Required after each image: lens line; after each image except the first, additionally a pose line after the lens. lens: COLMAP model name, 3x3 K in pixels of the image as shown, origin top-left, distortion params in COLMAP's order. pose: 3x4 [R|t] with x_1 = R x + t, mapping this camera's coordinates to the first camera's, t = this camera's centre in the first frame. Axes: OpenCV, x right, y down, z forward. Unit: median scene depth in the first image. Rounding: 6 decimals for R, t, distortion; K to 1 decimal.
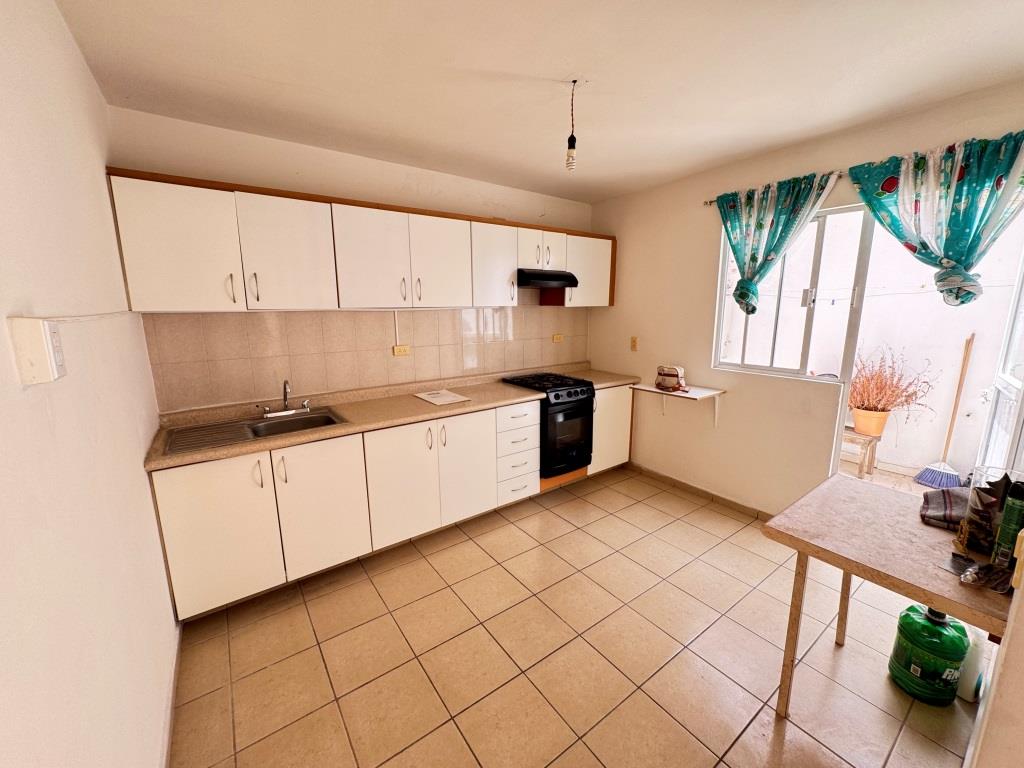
lens RADIAL K [[406.7, 0, 510.1], [0, 406.7, 382.5], [0, 0, 1]] dist [-0.004842, 0.000373]
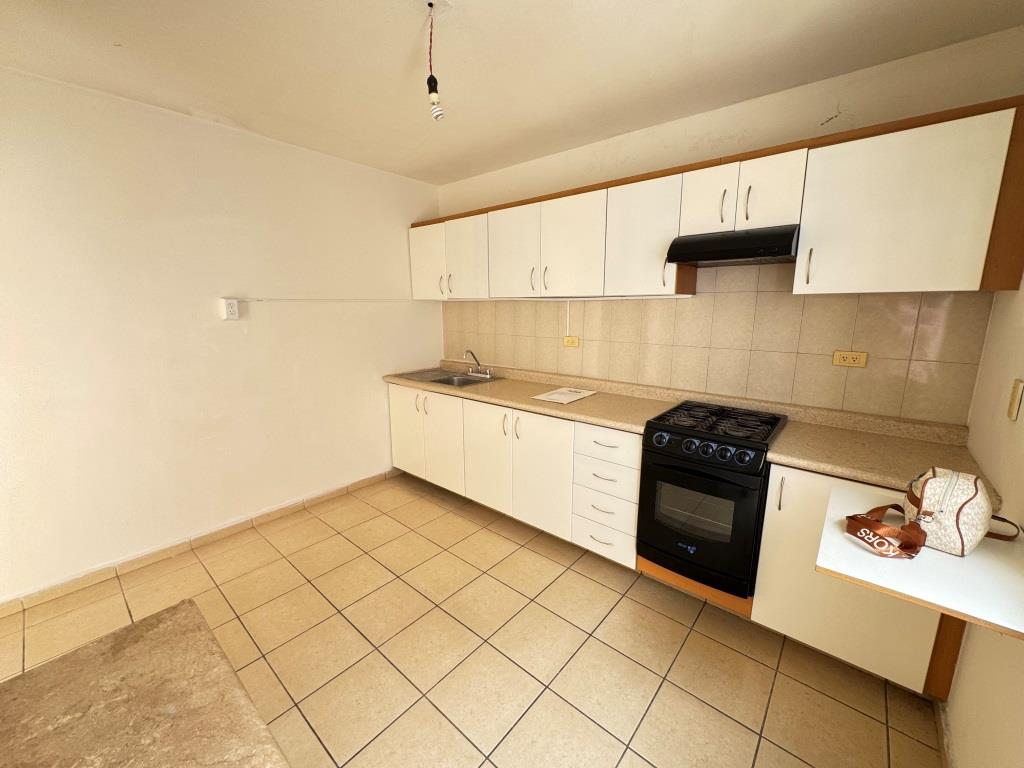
lens RADIAL K [[406.7, 0, 508.9], [0, 406.7, 380.3], [0, 0, 1]] dist [-0.004842, 0.000373]
pose [[0.230143, 0.186816, -0.955057, 0.678572], [-0.177968, 0.972930, 0.147427, -0.110523], [0.956745, 0.136040, 0.257161, 0.646913]]
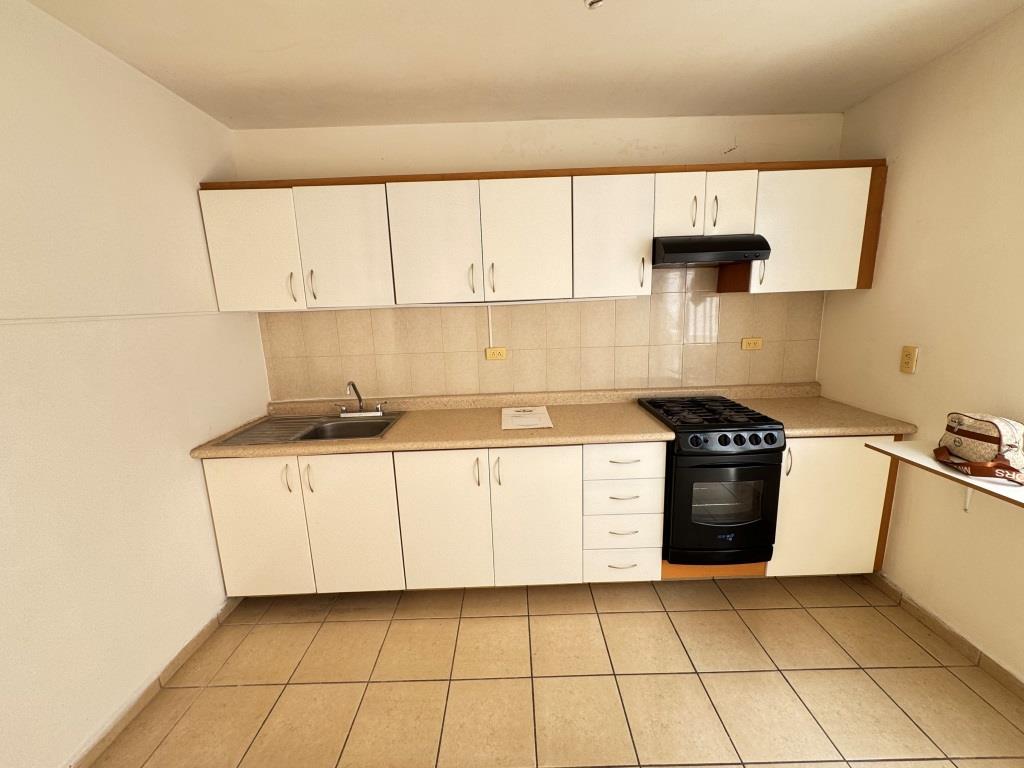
lens RADIAL K [[406.7, 0, 509.6], [0, 406.7, 382.3], [0, 0, 1]] dist [-0.004842, 0.000373]
pose [[0.810194, 0.089182, -0.579338, 0.249417], [-0.080238, 0.995928, 0.041099, -0.060090], [0.580645, 0.013186, 0.814050, 0.360164]]
